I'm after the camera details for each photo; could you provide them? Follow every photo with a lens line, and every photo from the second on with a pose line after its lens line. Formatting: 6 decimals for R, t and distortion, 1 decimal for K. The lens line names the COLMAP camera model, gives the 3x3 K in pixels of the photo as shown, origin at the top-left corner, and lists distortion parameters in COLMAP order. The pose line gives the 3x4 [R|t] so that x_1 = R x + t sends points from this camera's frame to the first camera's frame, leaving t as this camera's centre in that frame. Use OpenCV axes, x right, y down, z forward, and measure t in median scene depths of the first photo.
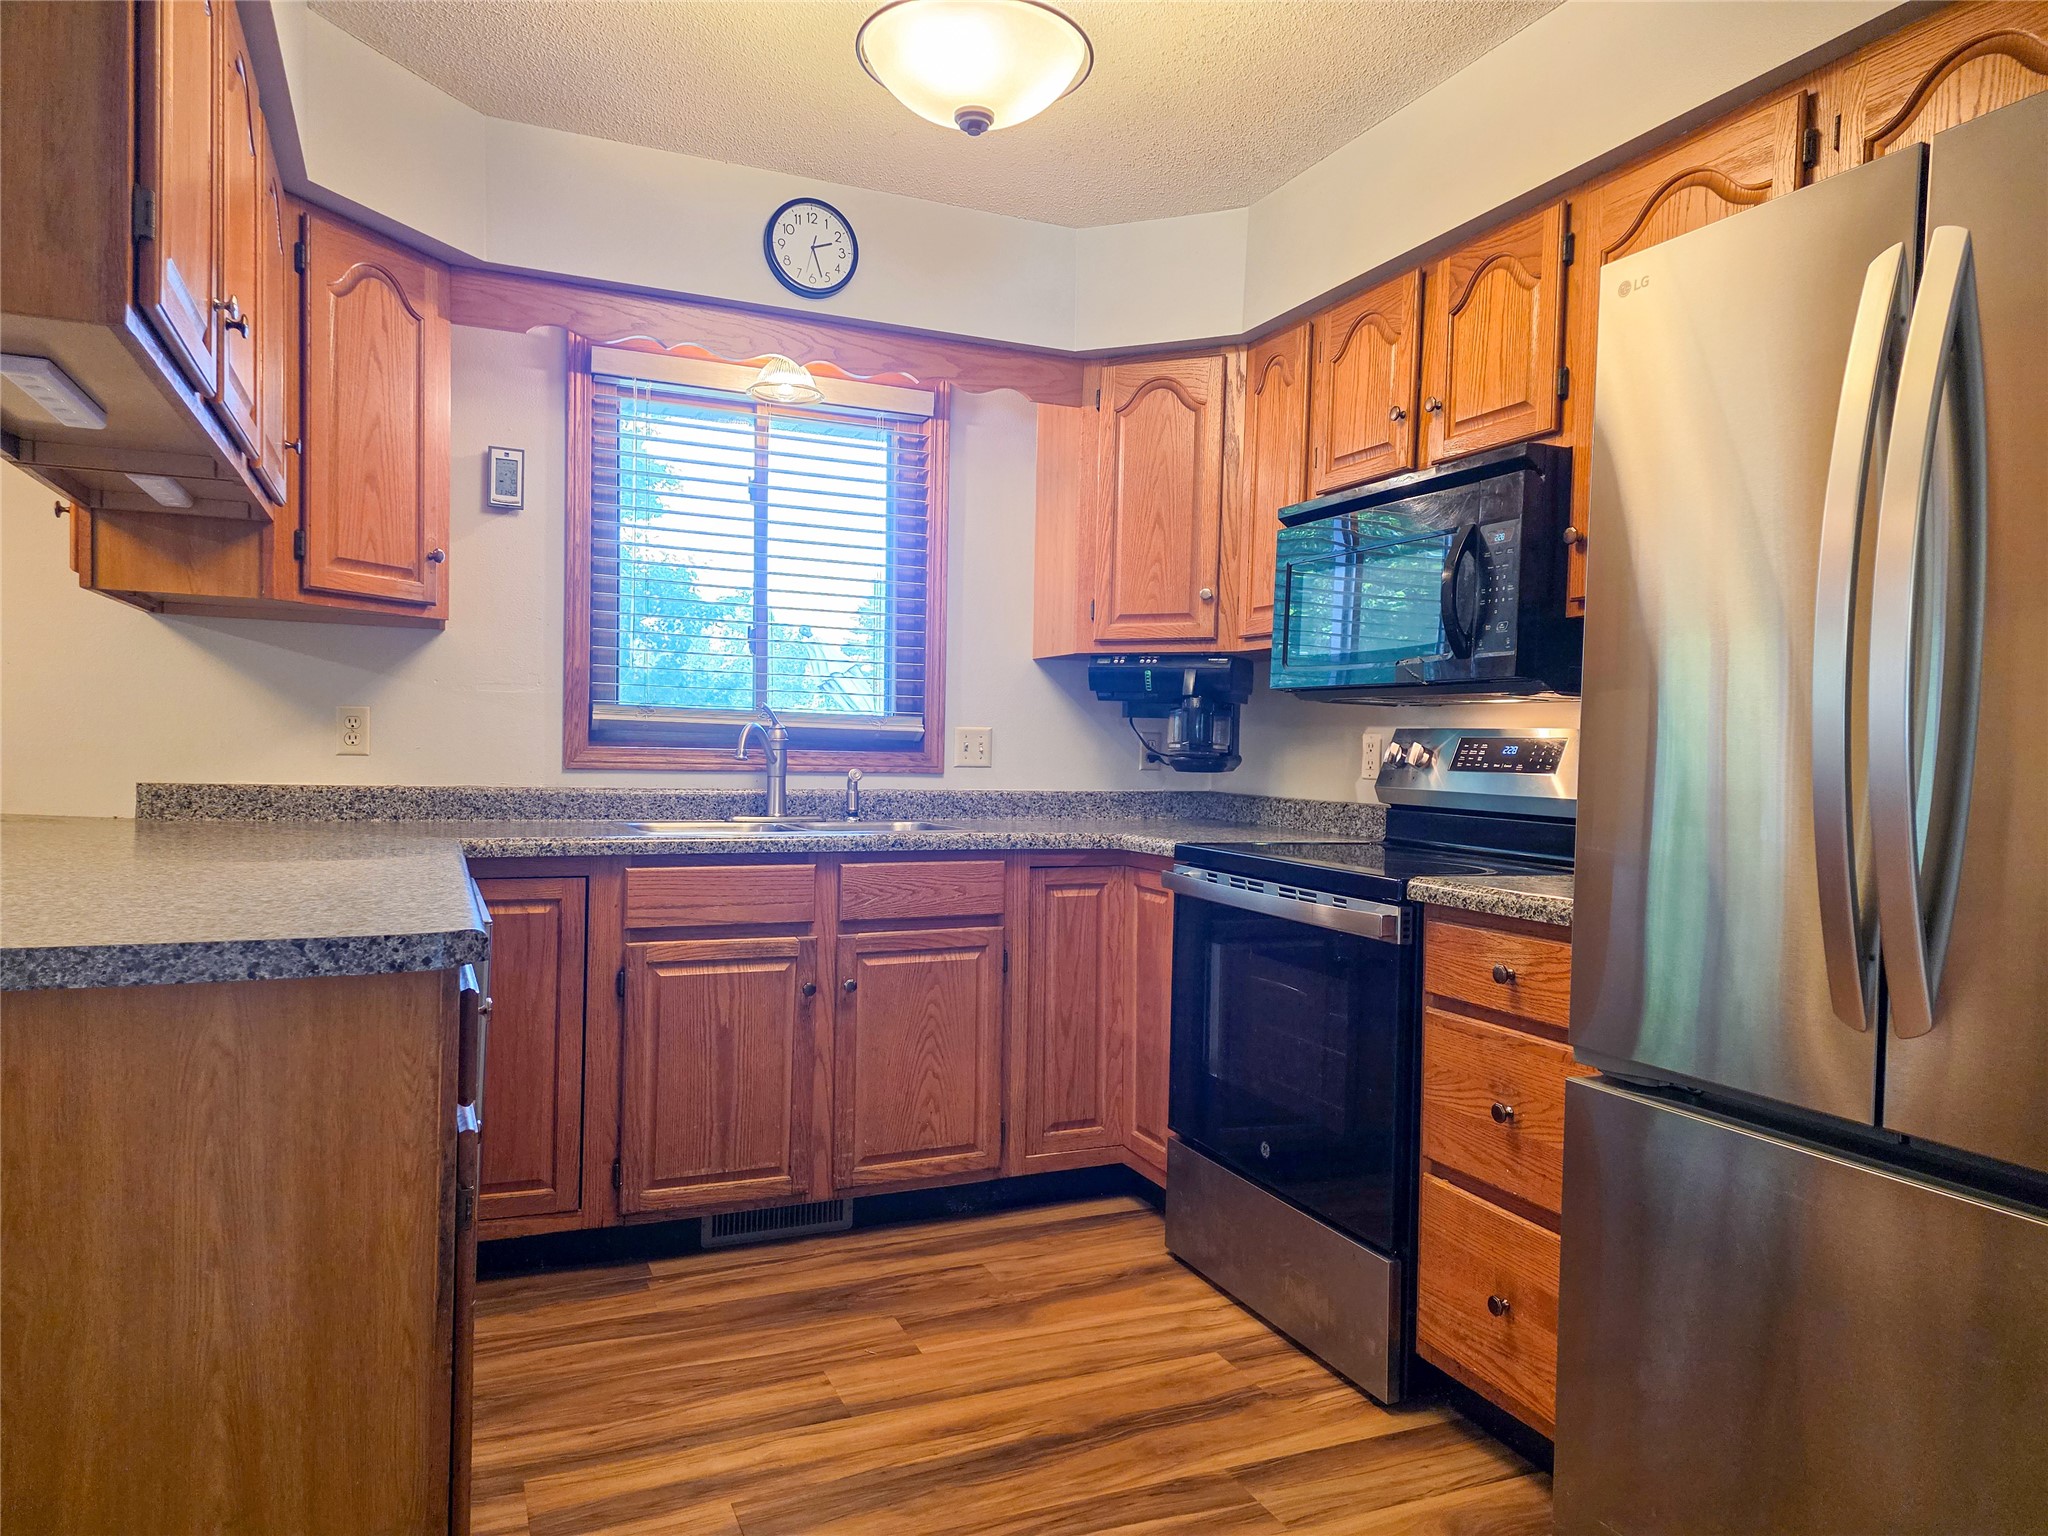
lens RADIAL K [[1341.2, 0, 1026.2], [0, 1341.2, 764.6], [0, 0, 1]] dist [0.066291, -0.047874]
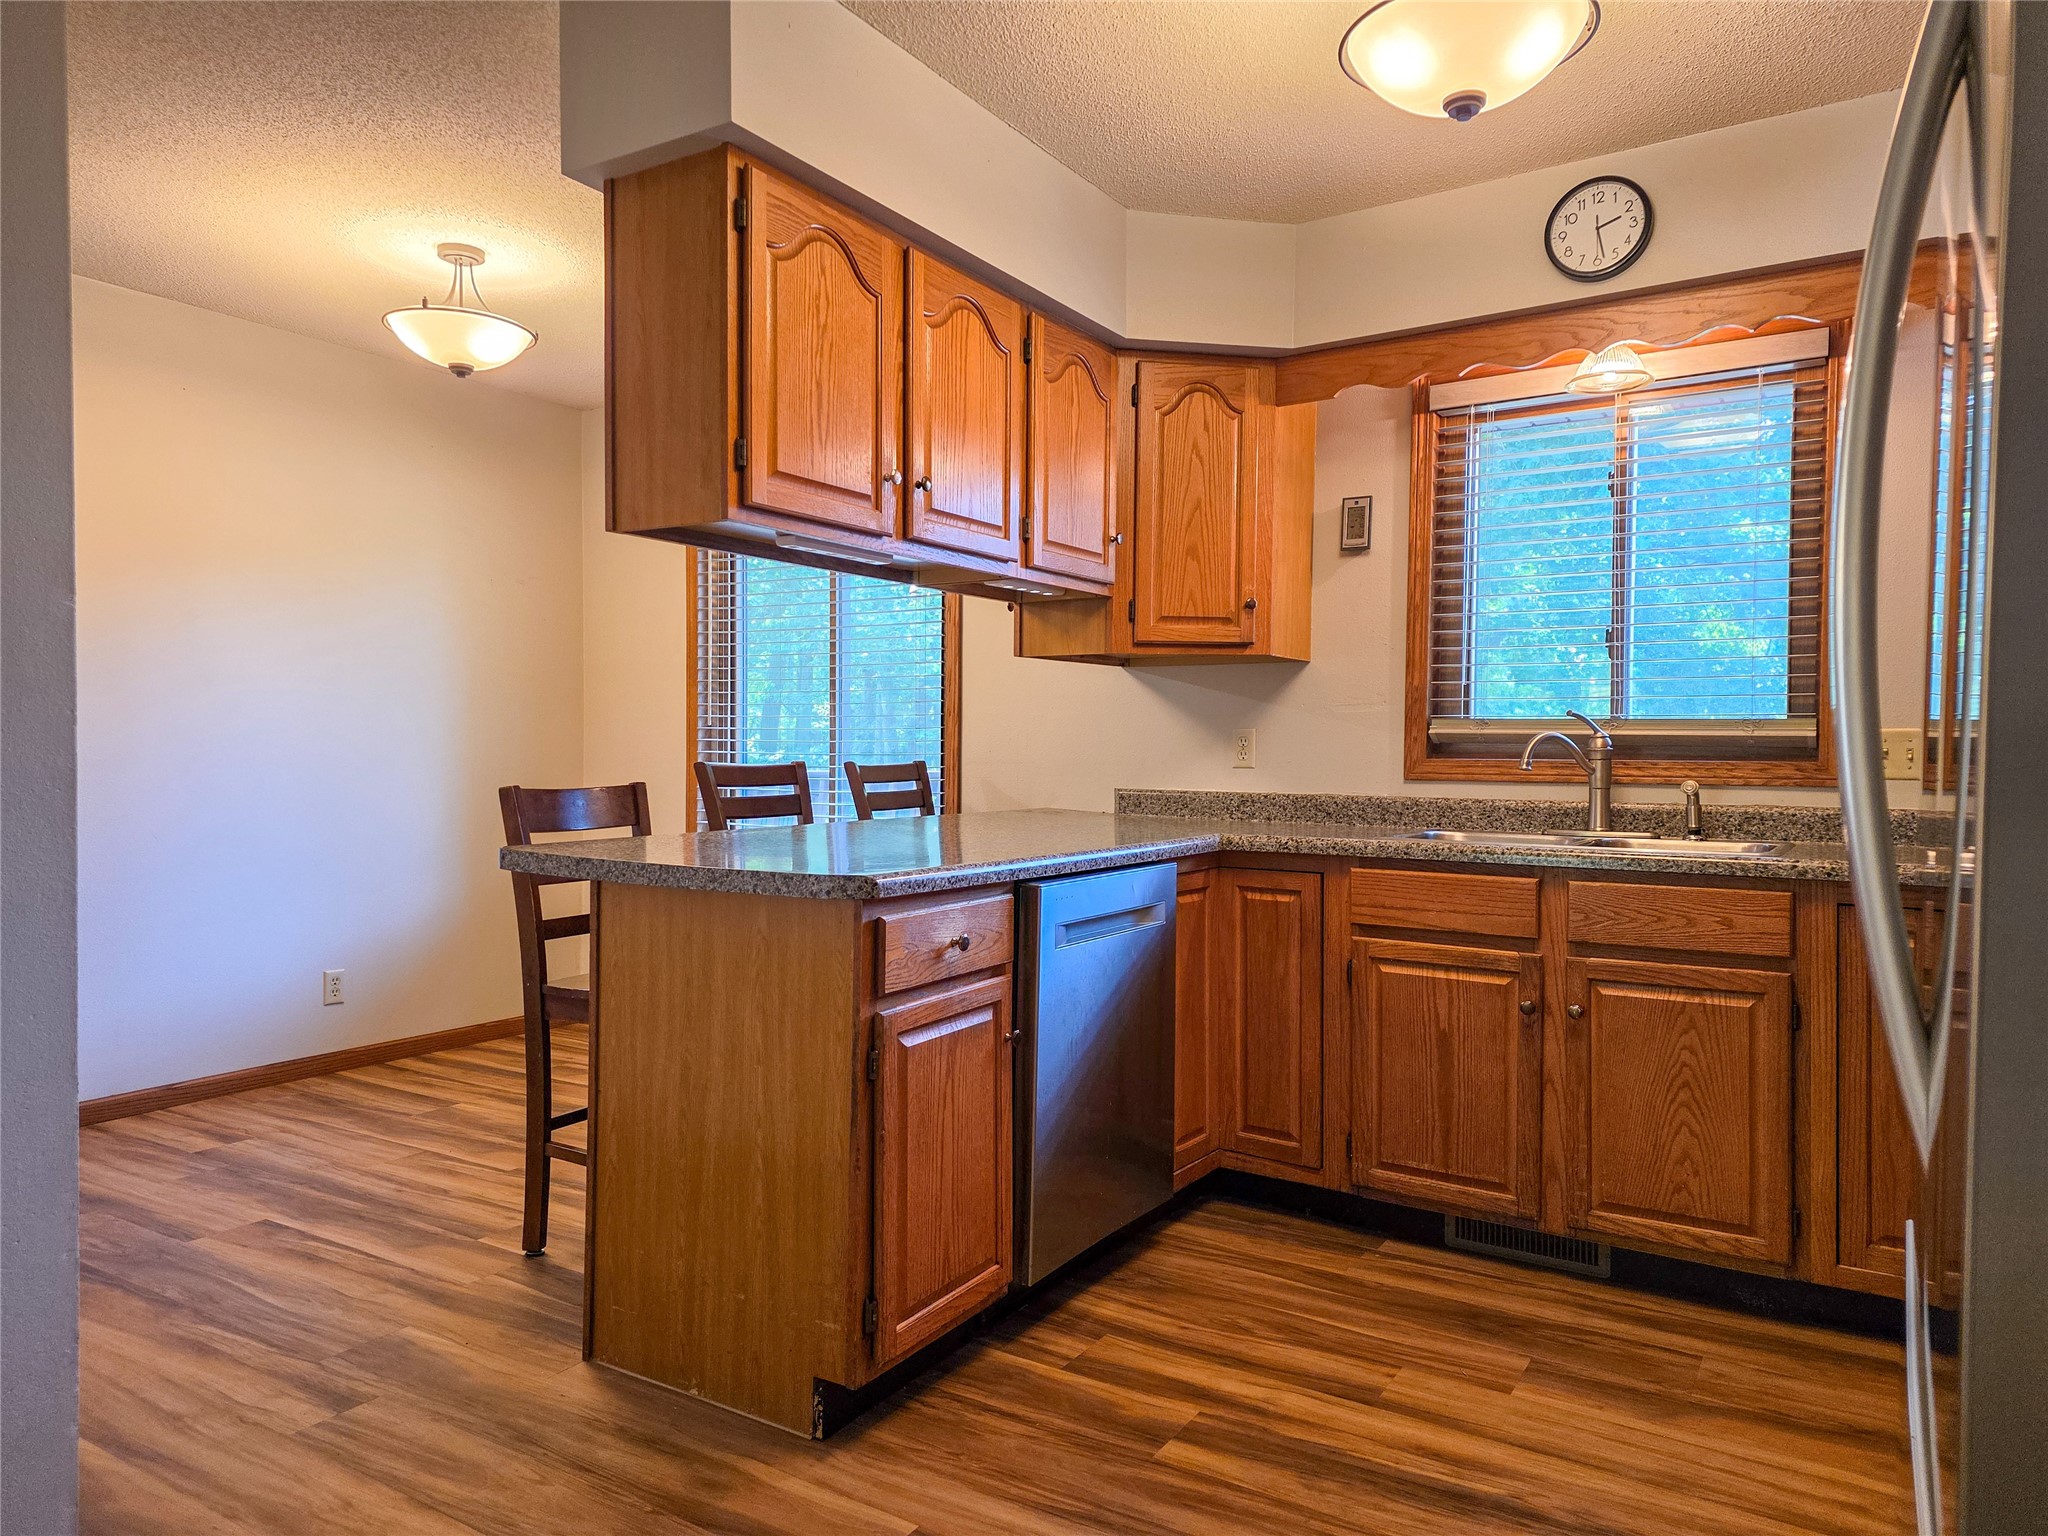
lens RADIAL K [[1341.2, 0, 1005.1], [0, 1341.2, 760.1], [0, 0, 1]] dist [0.066291, -0.047874]
pose [[0.559645, -0.010937, -0.828660, 0.439630], [-0.004851, 0.999853, -0.016472, 0.007636], [0.828718, 0.013238, 0.559509, 0.144254]]
